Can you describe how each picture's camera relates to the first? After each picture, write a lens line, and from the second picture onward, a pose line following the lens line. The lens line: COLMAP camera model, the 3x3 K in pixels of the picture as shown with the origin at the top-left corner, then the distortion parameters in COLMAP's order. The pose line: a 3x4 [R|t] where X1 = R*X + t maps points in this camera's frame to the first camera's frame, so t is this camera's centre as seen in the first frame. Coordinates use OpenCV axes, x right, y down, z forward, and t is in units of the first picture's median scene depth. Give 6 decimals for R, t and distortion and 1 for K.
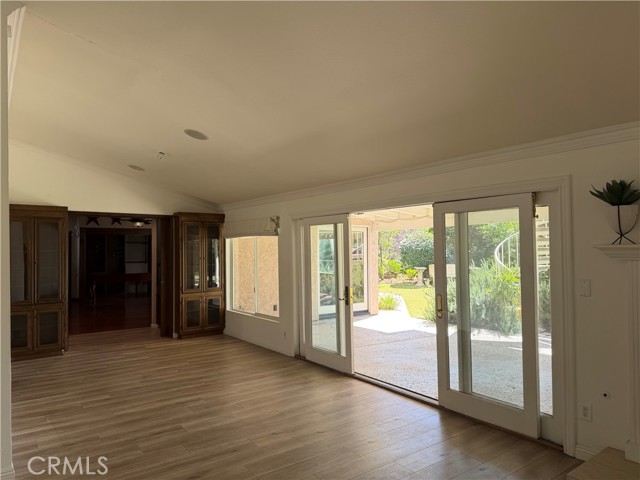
lens RADIAL K [[455.6, 0, 320.9], [0, 455.6, 240.2], [0, 0, 1]] dist [-0.003831, 0.010414]
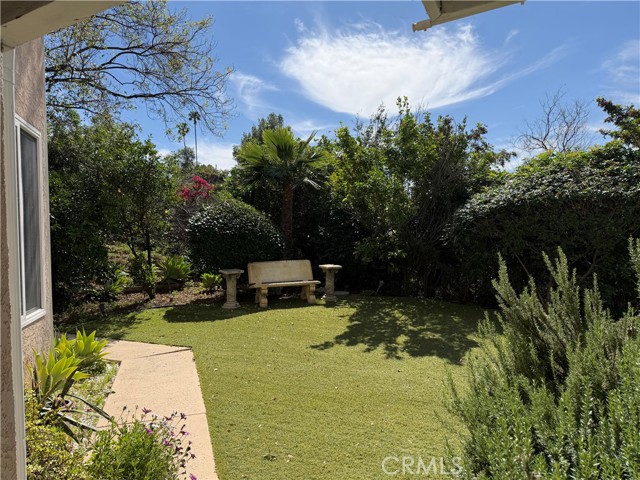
lens RADIAL K [[455.6, 0, 321.1], [0, 455.6, 241.4], [0, 0, 1]] dist [-0.003831, 0.010414]
pose [[0.900280, -0.017868, 0.434945, 0.084641], [0.009430, 0.999723, 0.021550, 0.017750], [-0.435210, -0.015300, 0.900199, 0.471107]]
